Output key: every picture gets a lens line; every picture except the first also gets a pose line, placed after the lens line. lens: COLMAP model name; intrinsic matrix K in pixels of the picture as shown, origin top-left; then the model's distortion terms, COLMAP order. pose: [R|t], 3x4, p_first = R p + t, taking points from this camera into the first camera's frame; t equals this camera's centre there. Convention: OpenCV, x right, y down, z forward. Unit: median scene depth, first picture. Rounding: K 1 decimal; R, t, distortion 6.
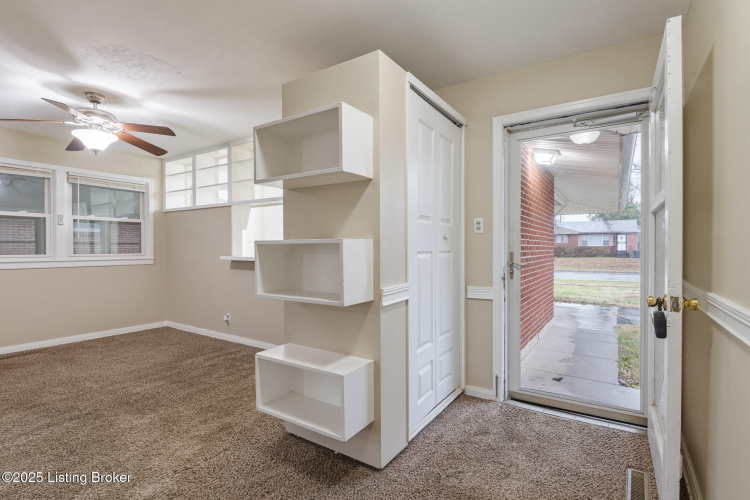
lens RADIAL K [[367.0, 0, 374.5], [0, 367.0, 252.0], [0, 0, 1]] dist [-0.003857, -0.001165]
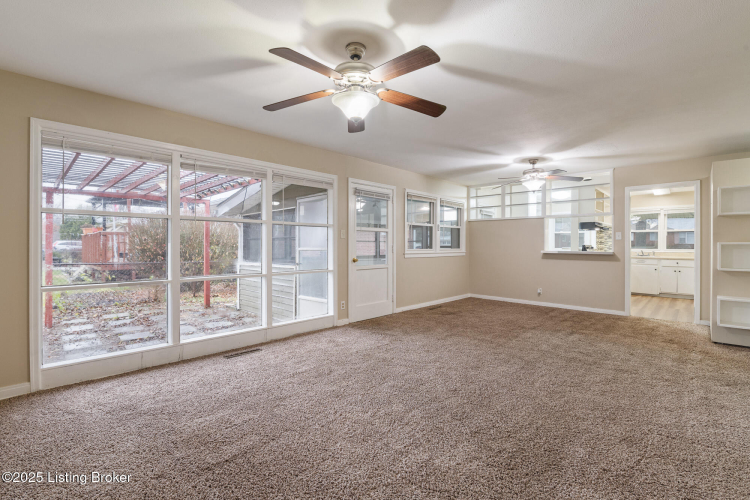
lens RADIAL K [[340.0, 0, 371.2], [0, 340.0, 246.9], [0, 0, 1]] dist [0.000600, -0.009673]
pose [[0.983546, 0.003552, -0.180621, -0.881572], [-0.004391, 0.999981, -0.004247, 0.005170], [0.180602, 0.004970, 0.983544, -0.554265]]
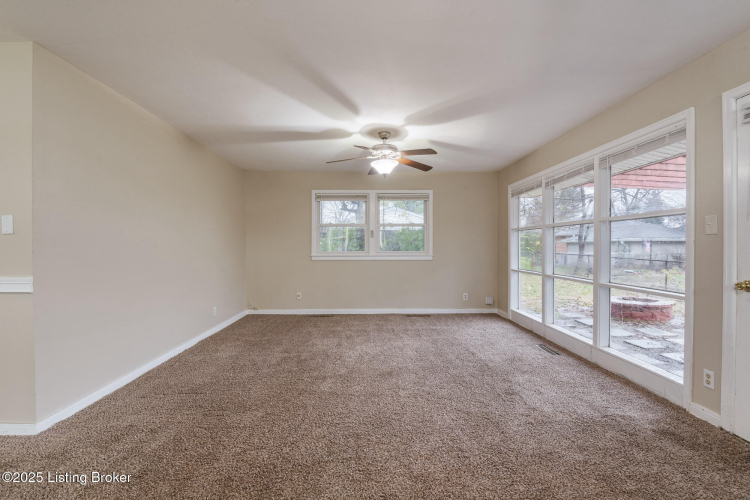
lens RADIAL K [[340.0, 0, 371.2], [0, 340.0, 246.9], [0, 0, 1]] dist [0.000600, -0.009673]
pose [[-0.822877, -0.000054, -0.568219, -0.458777], [-0.006993, 0.999925, 0.010031, -0.008646], [0.568176, 0.012228, -0.822816, 0.665999]]
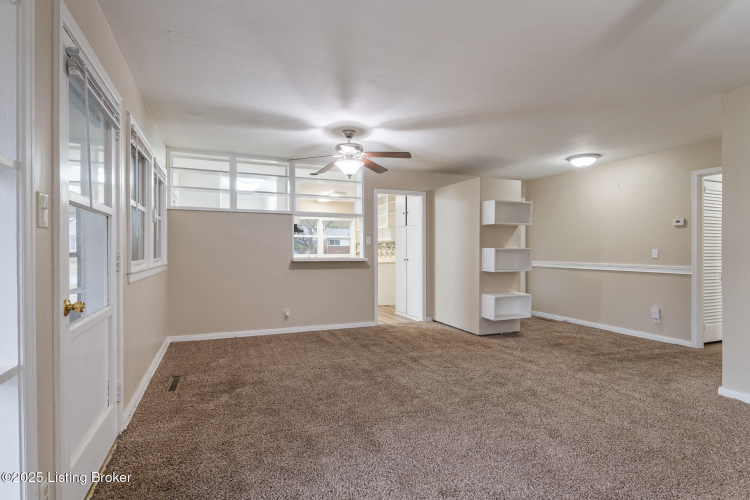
lens RADIAL K [[381.6, 0, 375.0], [0, 381.6, 250.0], [0, 0, 1]] dist [0.000635, 0.000071]
pose [[0.550834, -0.000615, 0.834615, -1.292685], [0.009244, 0.999943, -0.005364, -0.005397], [-0.834564, 0.010669, 0.550808, 0.136299]]
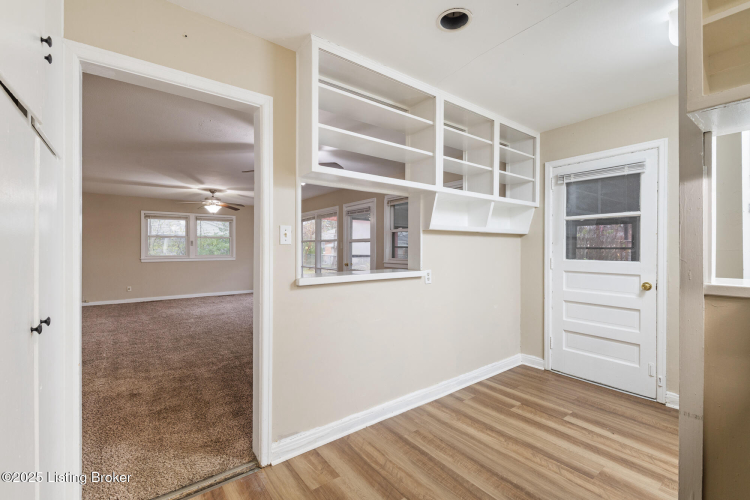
lens RADIAL K [[325.5, 0, 375.0], [0, 325.5, 250.0], [0, 0, 1]] dist [0.001554, 0.000075]
pose [[-0.325685, 0.002414, -0.945475, 0.224346], [-0.010468, 0.999926, 0.006158, -0.030790], [0.945421, 0.011902, -0.325635, 1.188707]]
